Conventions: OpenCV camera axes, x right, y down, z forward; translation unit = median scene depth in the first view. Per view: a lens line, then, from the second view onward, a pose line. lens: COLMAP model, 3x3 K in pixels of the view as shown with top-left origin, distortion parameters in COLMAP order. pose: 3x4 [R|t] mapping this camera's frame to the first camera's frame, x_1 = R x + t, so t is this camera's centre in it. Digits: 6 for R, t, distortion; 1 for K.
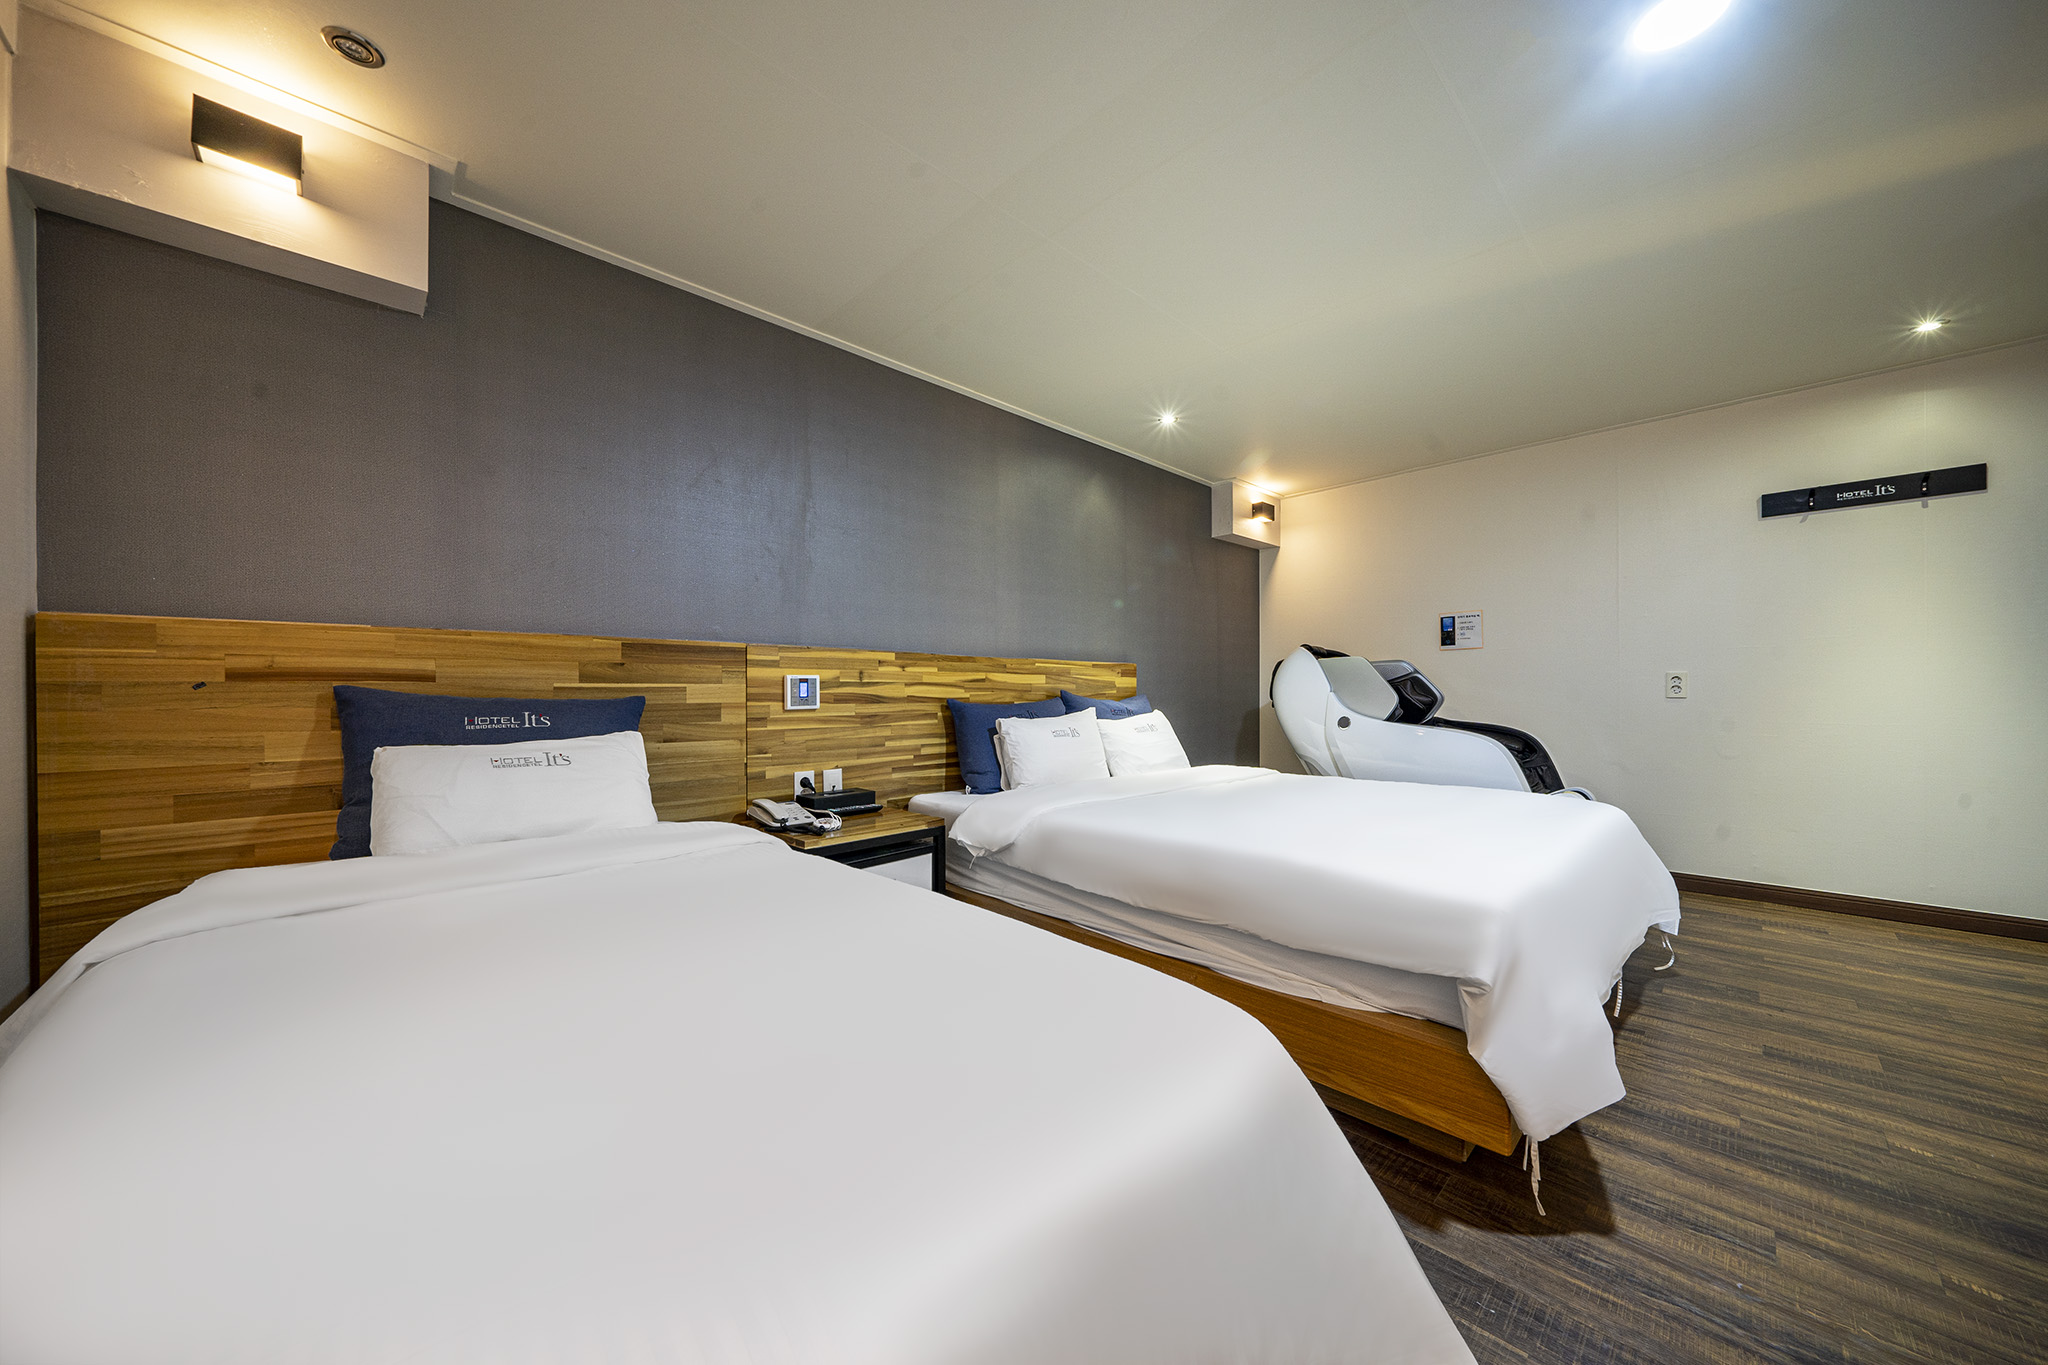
lens RADIAL K [[721.0, 0, 1003.6], [0, 721.0, 696.4], [0, 0, 1]] dist [-0.005595, 0.000700]
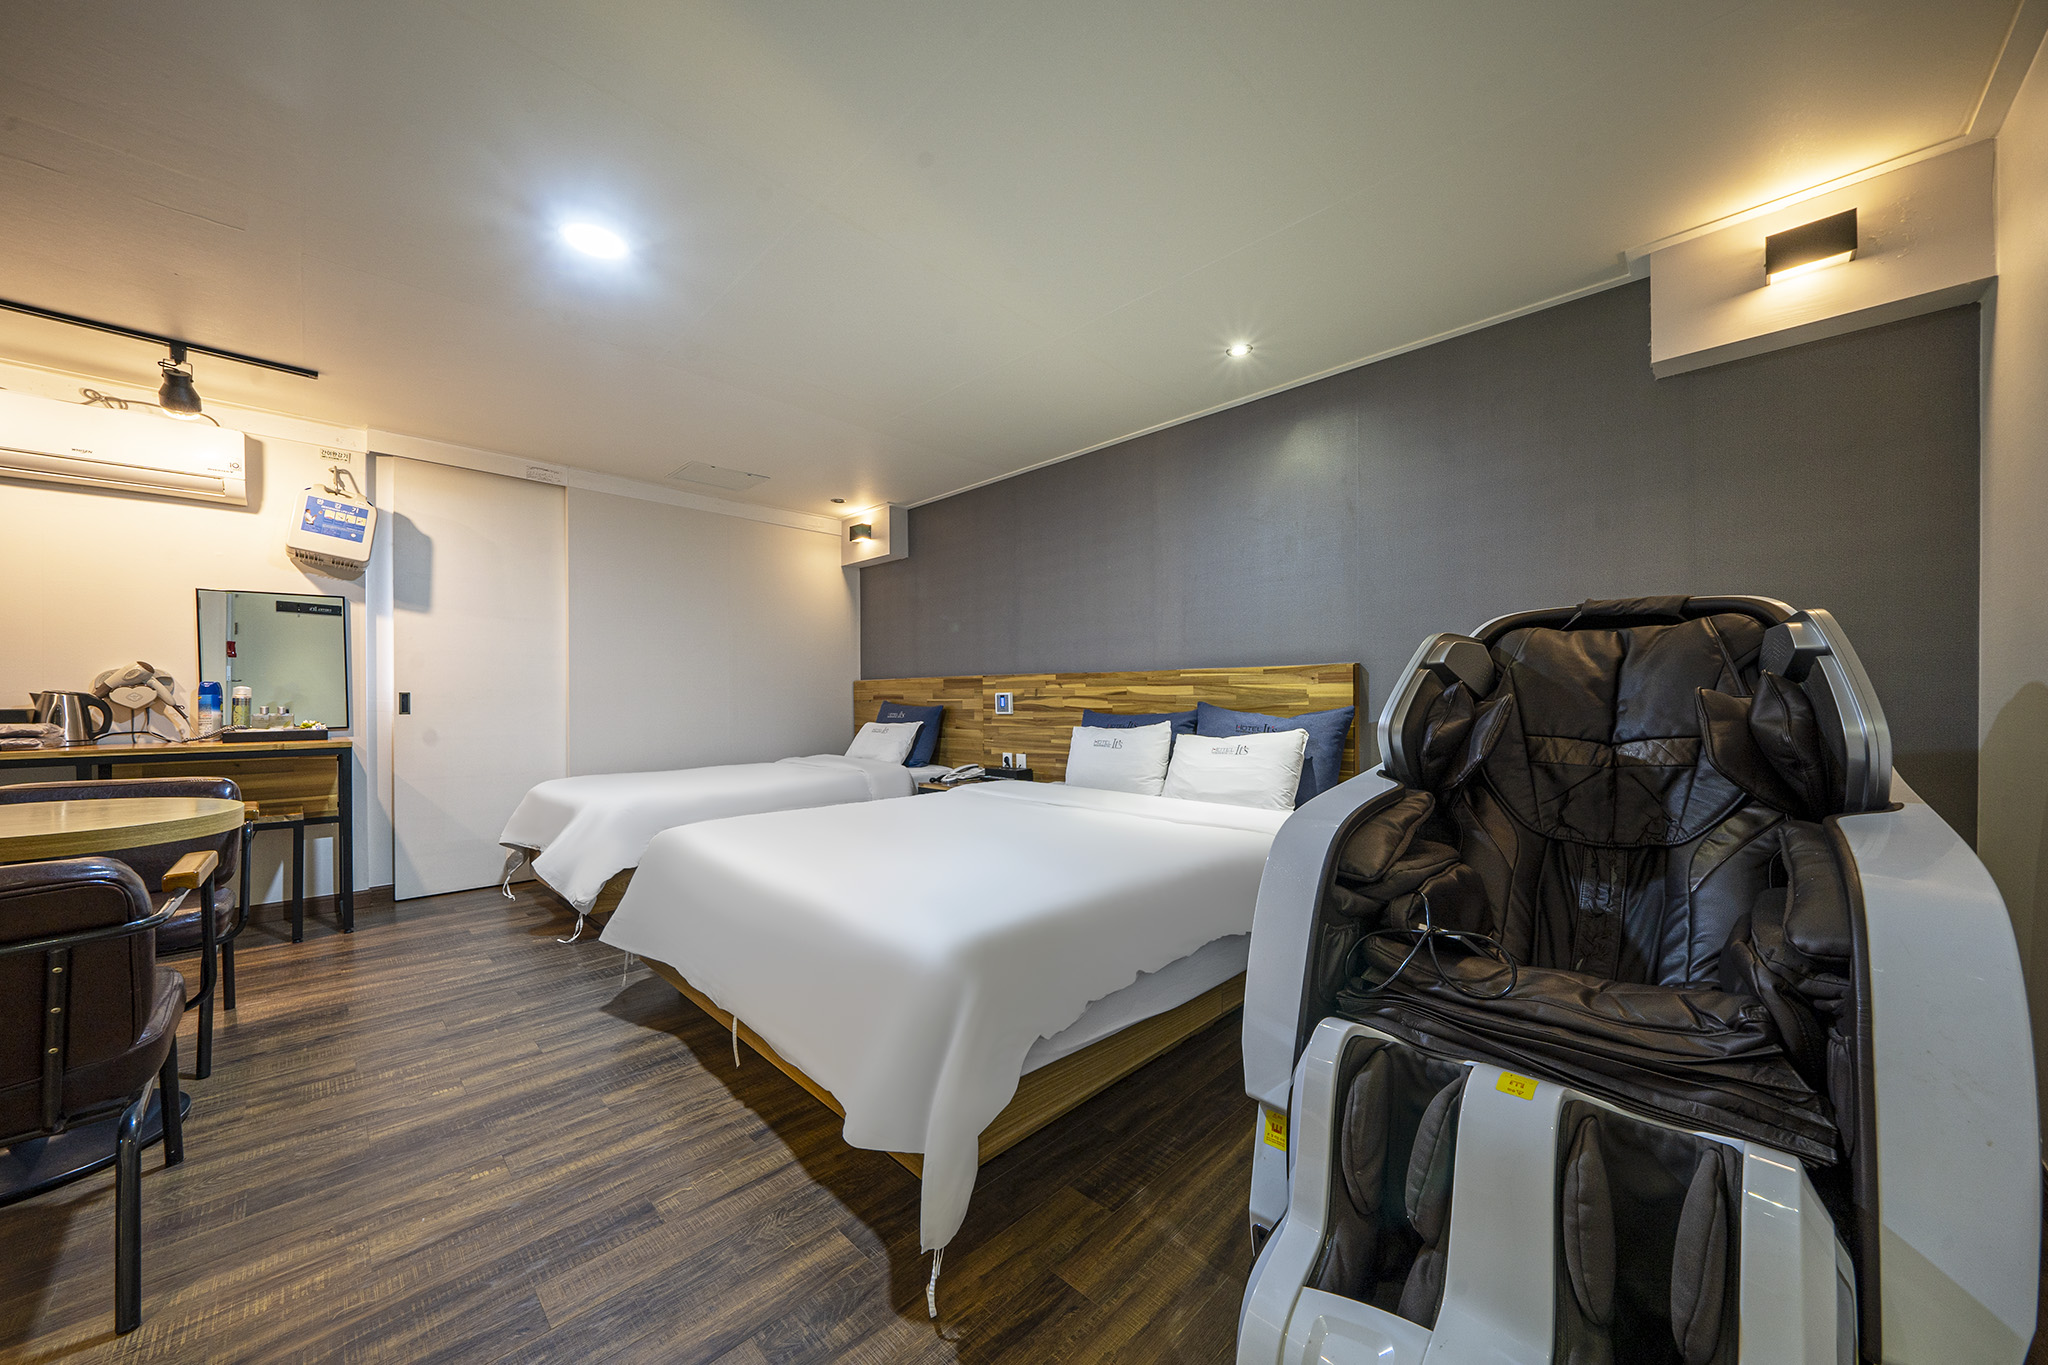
lens RADIAL K [[721.0, 0, 1012.7], [0, 721.0, 689.0], [0, 0, 1]] dist [-0.005595, 0.000700]
pose [[0.010411, -0.013450, -0.999855, 1.355012], [-0.000569, 0.999909, -0.013456, -0.016657], [0.999946, 0.000709, 0.010402, 1.019966]]
